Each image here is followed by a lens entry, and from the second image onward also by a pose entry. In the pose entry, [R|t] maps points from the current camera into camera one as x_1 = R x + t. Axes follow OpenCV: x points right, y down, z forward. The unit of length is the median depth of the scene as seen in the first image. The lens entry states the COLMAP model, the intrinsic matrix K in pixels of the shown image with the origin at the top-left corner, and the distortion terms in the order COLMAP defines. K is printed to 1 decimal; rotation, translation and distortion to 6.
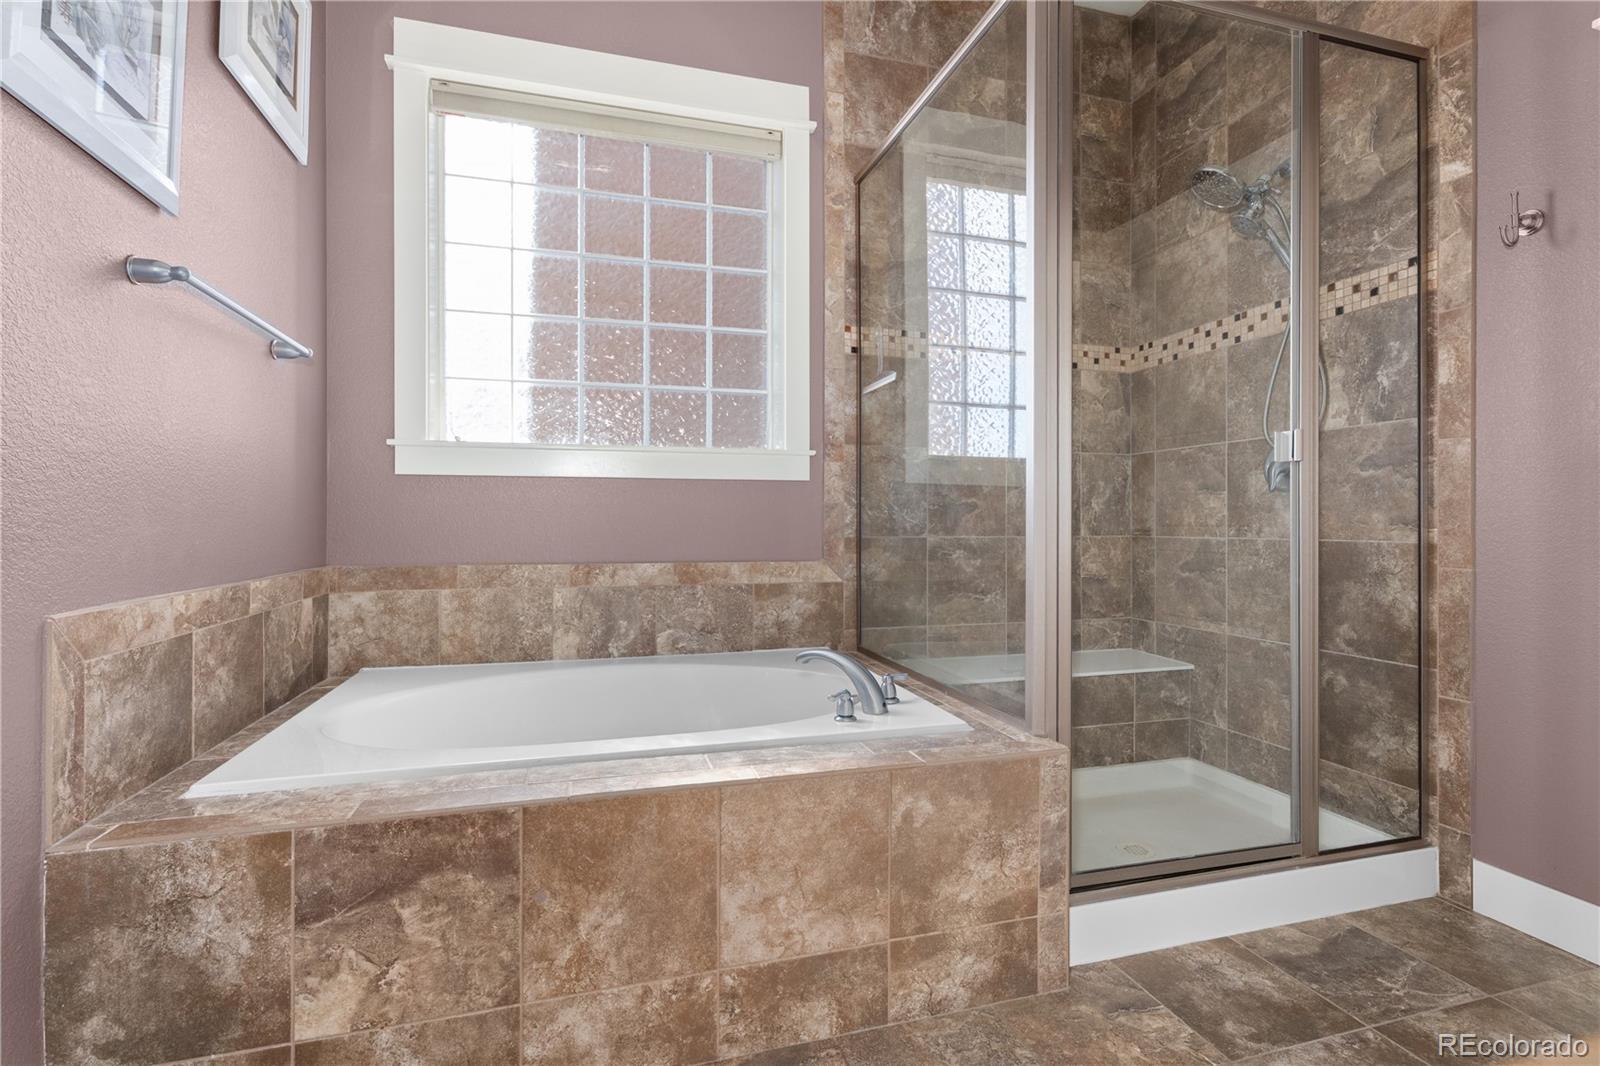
lens RADIAL K [[745.7, 0, 793.0], [0, 745.7, 517.9], [0, 0, 1]] dist [0.004929, -0.002394]
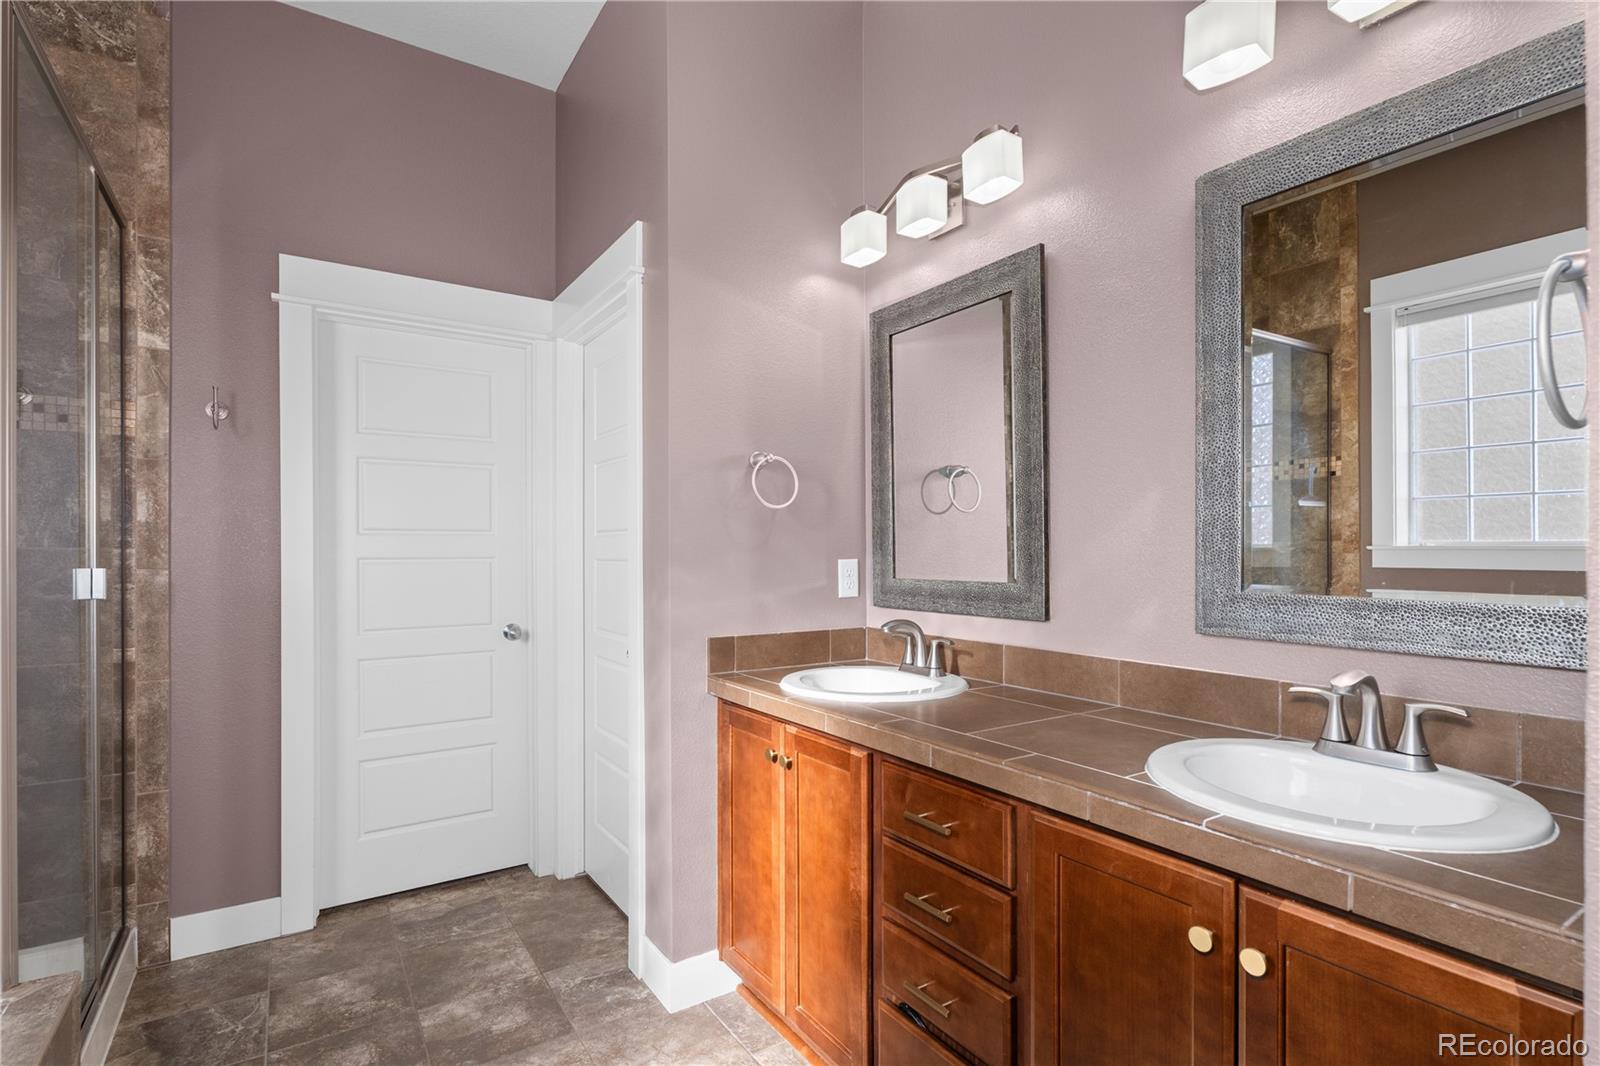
lens RADIAL K [[772.0, 0, 797.7], [0, 772.0, 548.2], [0, 0, 1]] dist [0.014625, -0.000127]
pose [[-0.289249, 0.007696, 0.957223, -0.575903], [-0.007437, 0.999919, -0.010287, -0.133522], [-0.957225, -0.010094, -0.289169, 0.380374]]
